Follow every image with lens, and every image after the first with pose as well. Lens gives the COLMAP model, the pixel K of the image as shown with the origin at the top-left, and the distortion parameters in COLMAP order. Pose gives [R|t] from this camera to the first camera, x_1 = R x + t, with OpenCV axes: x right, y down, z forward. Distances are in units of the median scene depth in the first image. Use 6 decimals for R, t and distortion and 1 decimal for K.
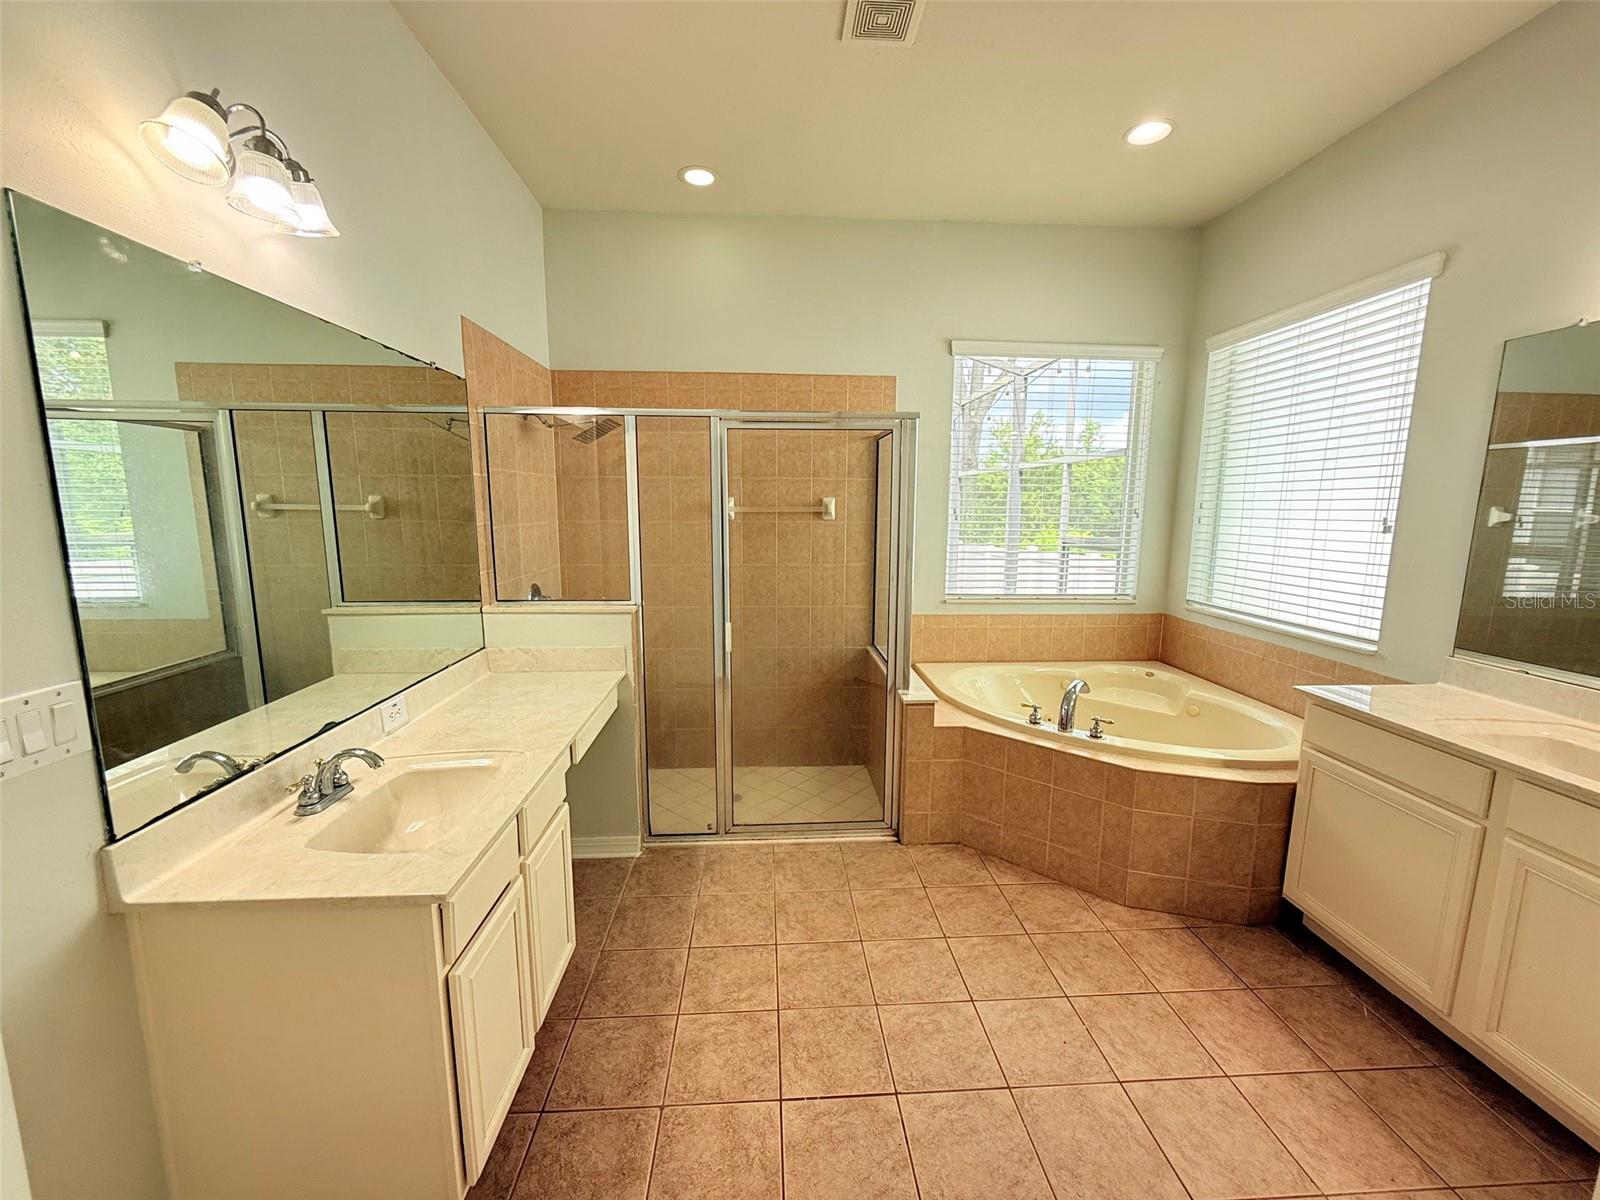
lens RADIAL K [[639.0, 0, 802.9], [0, 639.0, 602.0], [0, 0, 1]] dist [-0.001683, 0.000914]
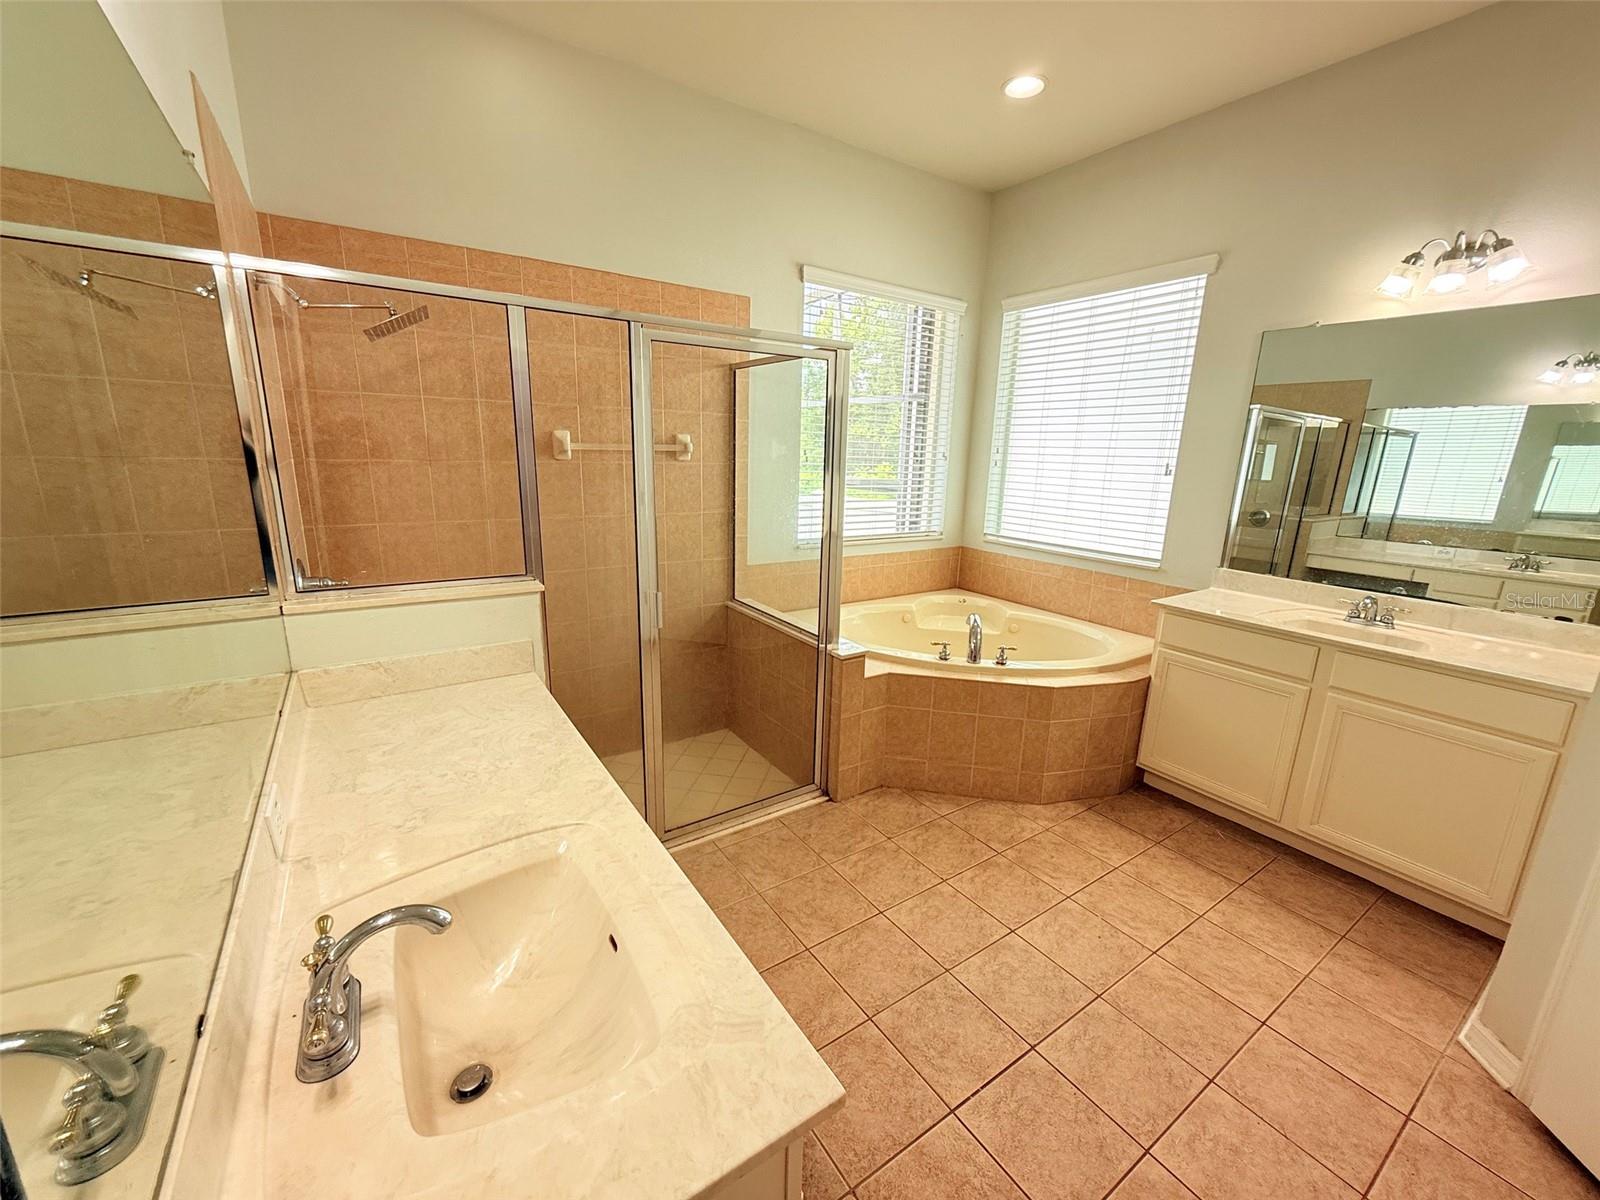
lens RADIAL K [[639.0, 0, 801.4], [0, 639.0, 601.1], [0, 0, 1]] dist [-0.001683, 0.000914]
pose [[0.861441, -0.102308, 0.497446, -0.382140], [0.055515, 0.992599, 0.108007, -0.034915], [-0.504814, -0.065426, 0.860745, 0.235977]]
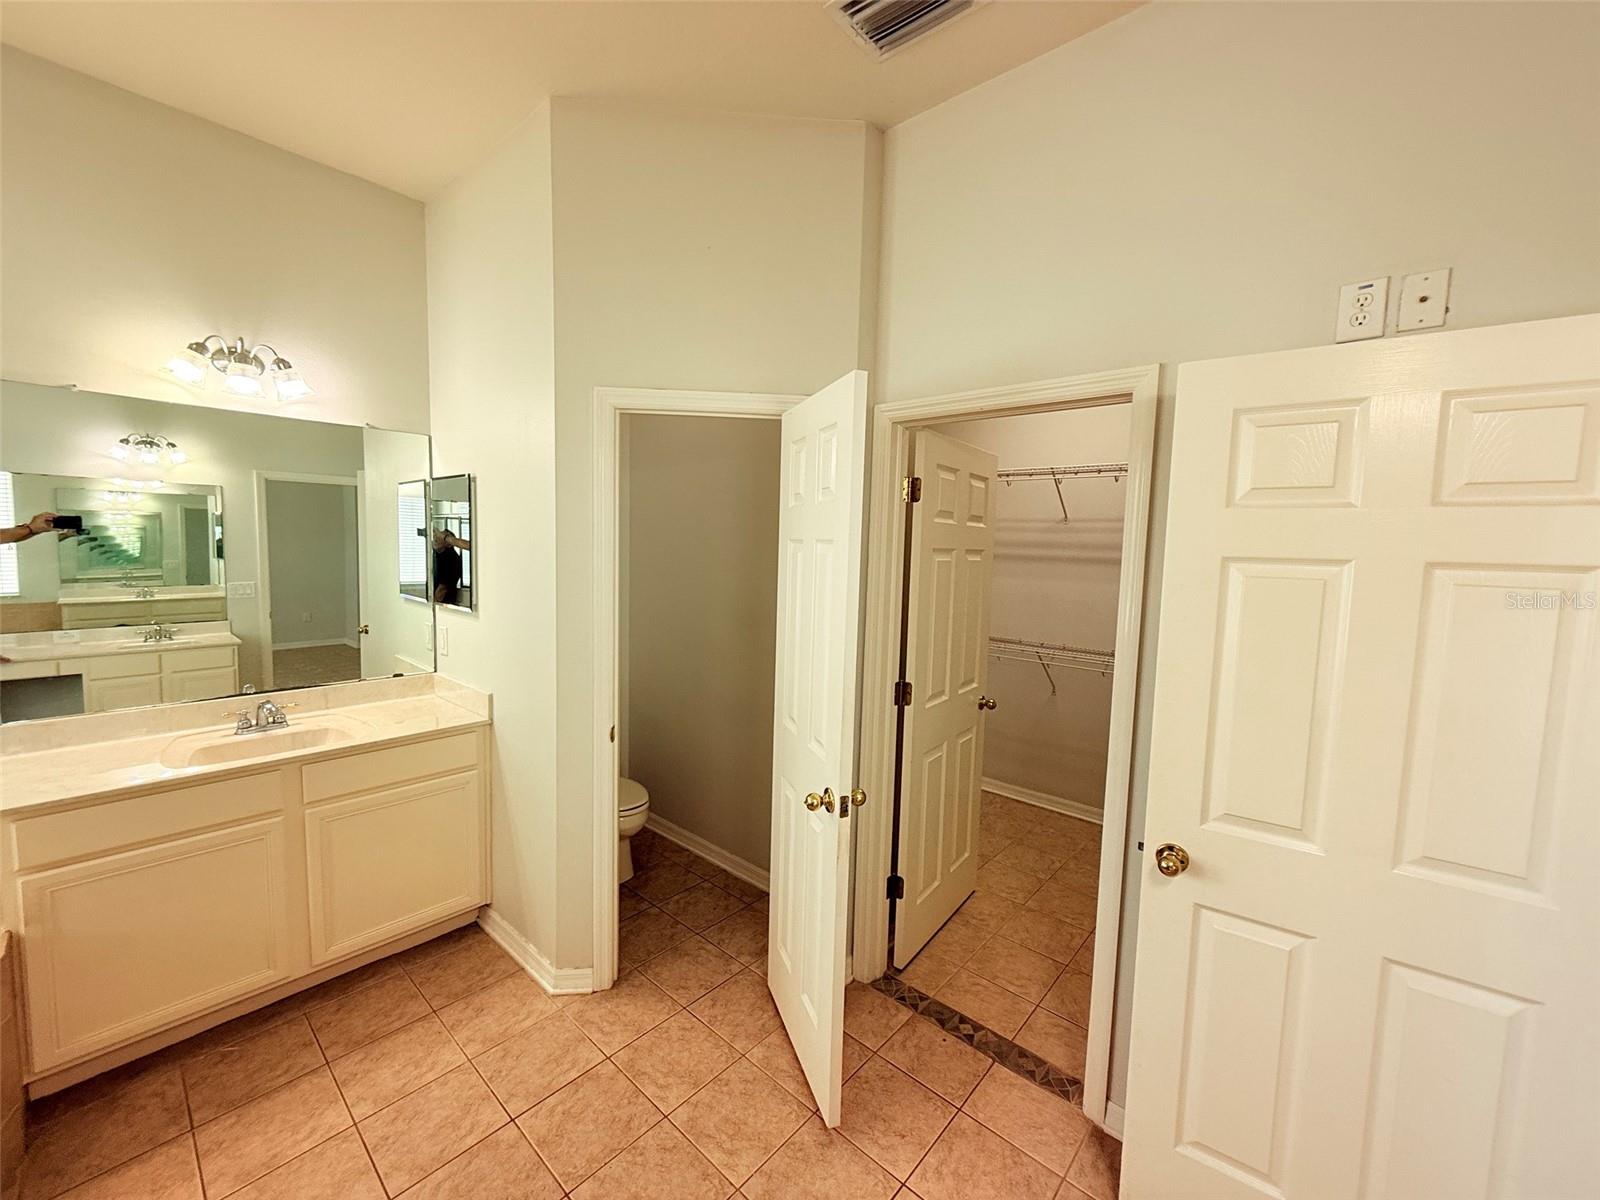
lens RADIAL K [[639.0, 0, 799.6], [0, 639.0, 599.9], [0, 0, 1]] dist [-0.001683, 0.000914]
pose [[-0.706247, -0.087196, 0.702576, -0.321866], [0.074973, 0.977594, 0.196693, -0.150686], [-0.703985, 0.191588, -0.683886, 0.689084]]
